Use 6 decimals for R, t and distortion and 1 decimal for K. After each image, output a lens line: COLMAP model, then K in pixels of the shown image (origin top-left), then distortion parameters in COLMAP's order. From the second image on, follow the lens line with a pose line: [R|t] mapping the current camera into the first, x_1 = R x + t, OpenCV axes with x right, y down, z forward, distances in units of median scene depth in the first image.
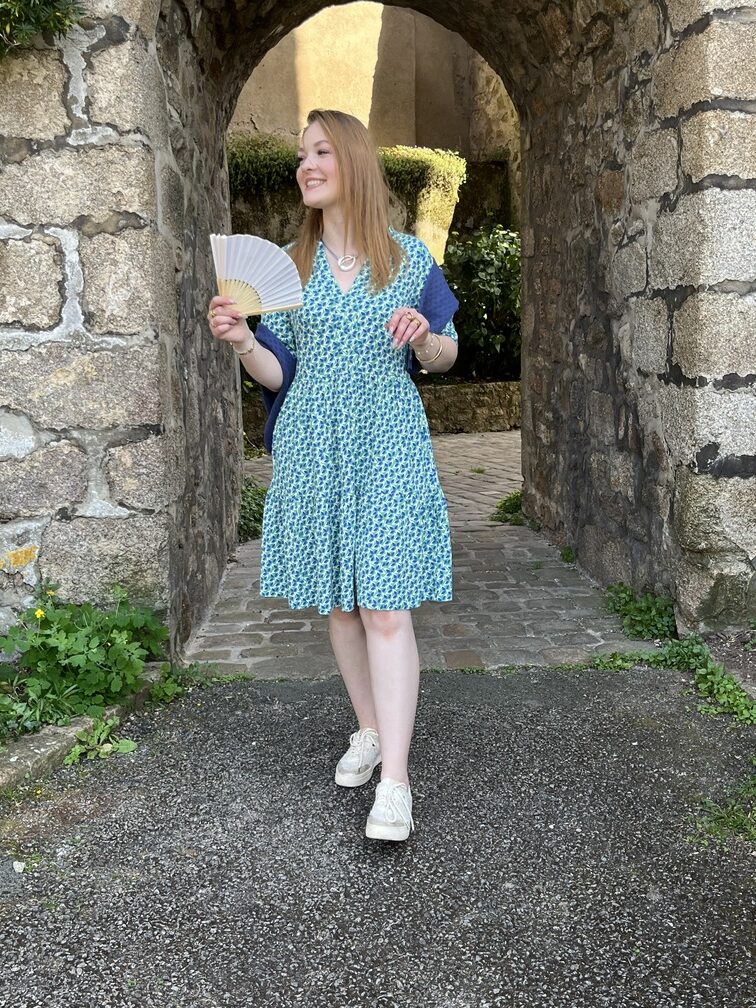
lens RADIAL K [[990.6, 0, 388.5], [0, 990.6, 507.5], [0, 0, 1]] dist [0.040268, 0.000000]
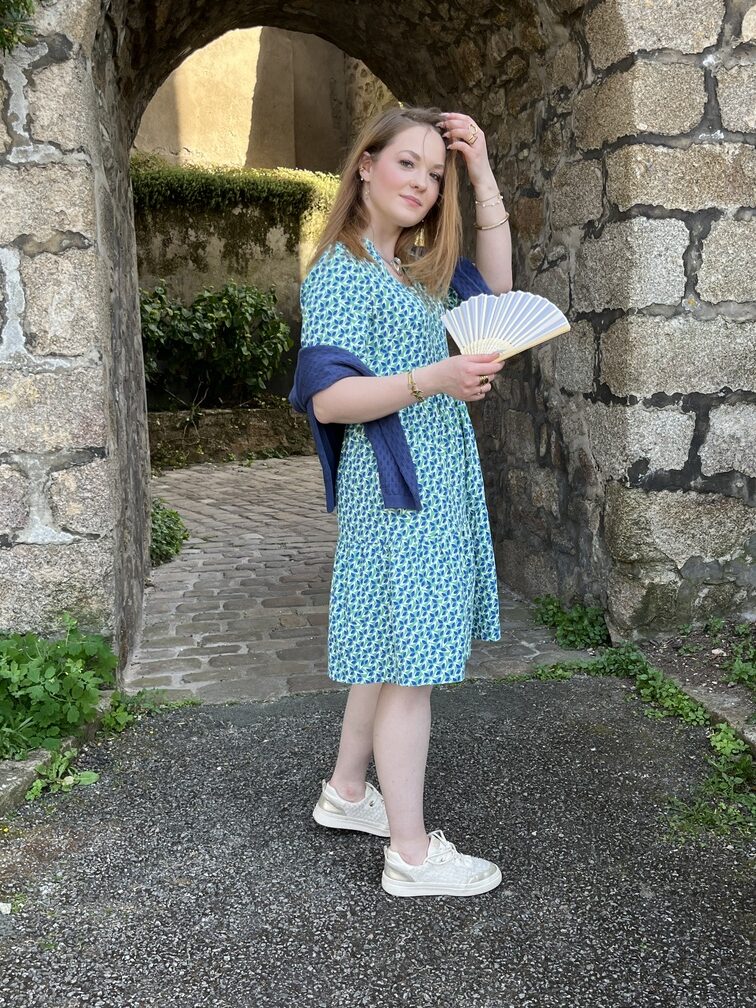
lens RADIAL K [[990.6, 0, 375.8], [0, 990.6, 507.0], [0, 0, 1]] dist [0.040268, 0.000000]
pose [[0.992520, -0.019865, 0.120451, -0.083723], [0.022290, 0.999575, -0.018812, -0.000190], [-0.120026, 0.021356, 0.992541, -0.004677]]
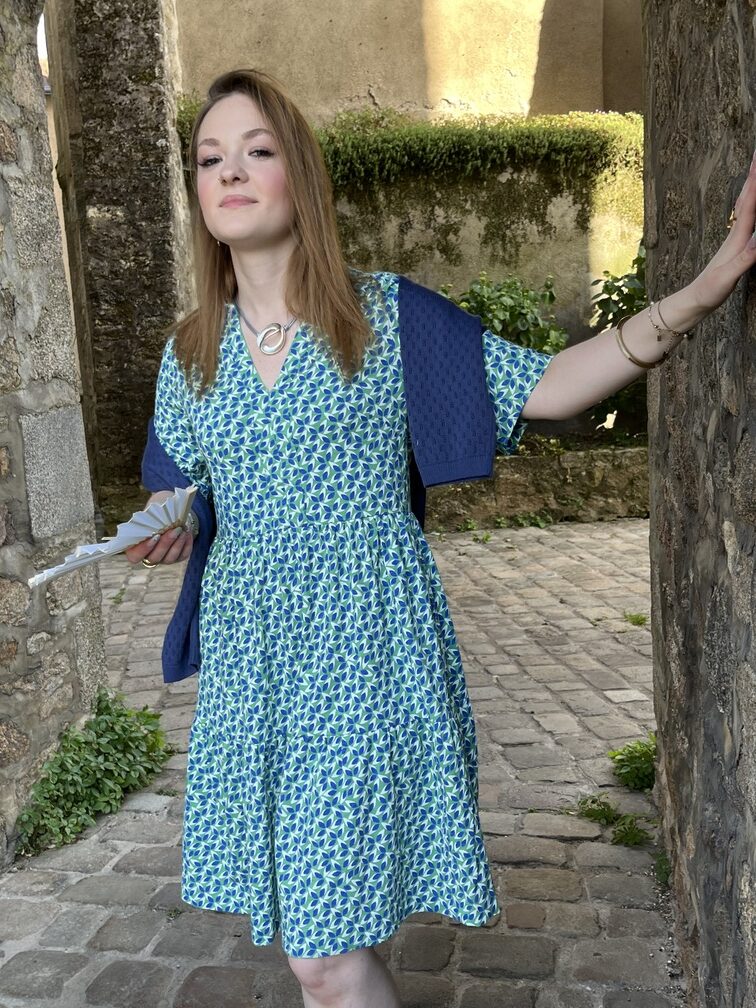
lens RADIAL K [[990.6, 0, 372.6], [0, 990.6, 503.9], [0, 0, 1]] dist [0.040268, 0.000000]
pose [[0.968858, 0.018962, -0.246891, 0.208951], [-0.021917, 0.999717, -0.009224, -0.277103], [0.246646, 0.014347, 0.968999, 1.057758]]
